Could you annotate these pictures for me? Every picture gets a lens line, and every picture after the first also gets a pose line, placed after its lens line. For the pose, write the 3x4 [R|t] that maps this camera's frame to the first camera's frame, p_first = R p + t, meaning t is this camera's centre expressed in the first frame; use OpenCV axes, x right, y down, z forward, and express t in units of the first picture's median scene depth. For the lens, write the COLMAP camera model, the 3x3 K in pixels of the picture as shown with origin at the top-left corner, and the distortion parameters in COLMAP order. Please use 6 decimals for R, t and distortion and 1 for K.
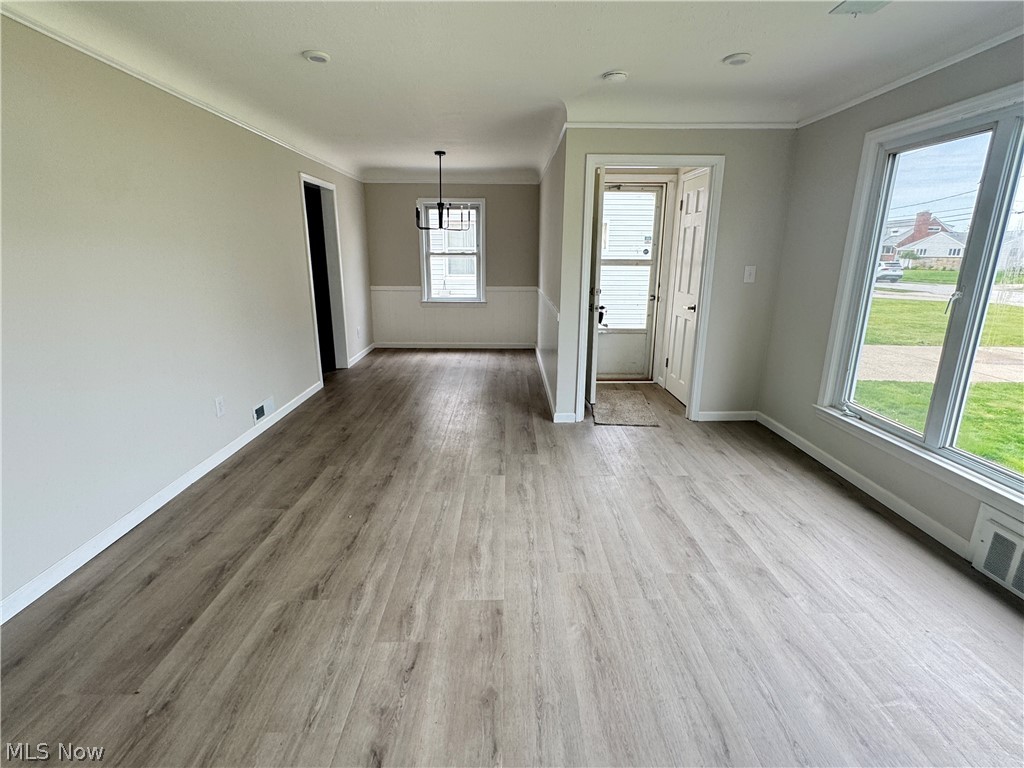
lens RADIAL K [[492.2, 0, 509.8], [0, 492.2, 380.5], [0, 0, 1]] dist [-0.001813, -0.000203]
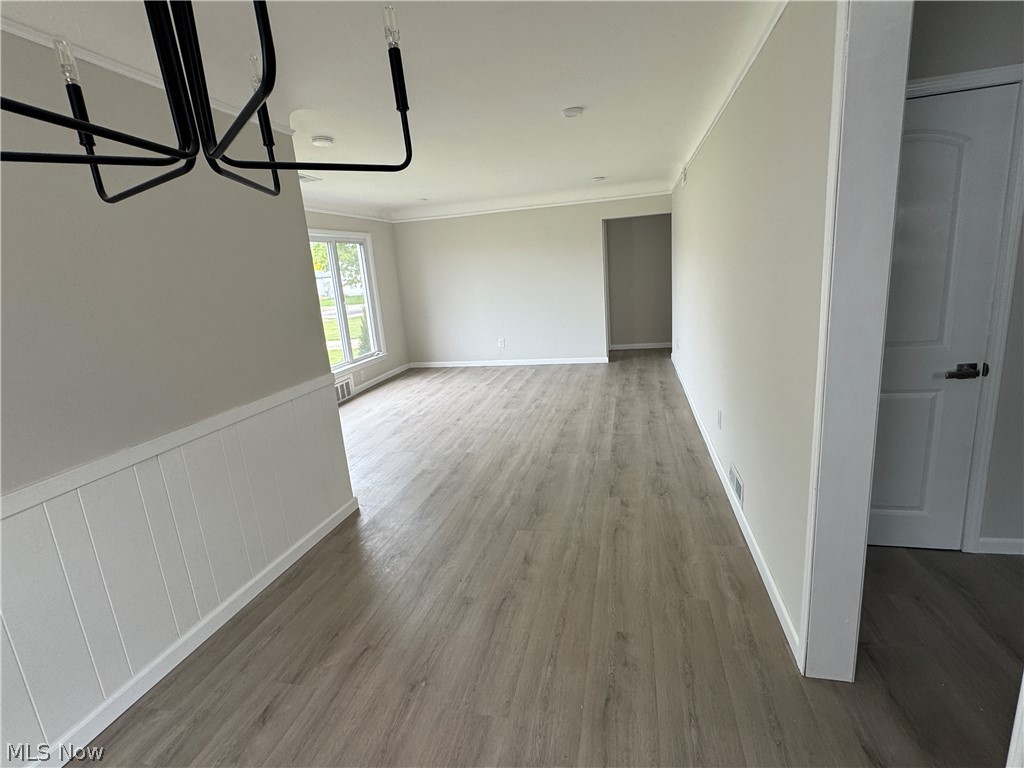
lens RADIAL K [[492.2, 0, 511.6], [0, 492.2, 383.1], [0, 0, 1]] dist [-0.001813, -0.000203]
pose [[-0.969654, 0.019082, 0.243736, -0.502560], [0.132290, 0.879343, 0.457444, -0.612203], [-0.205599, 0.475806, -0.855183, 2.248626]]
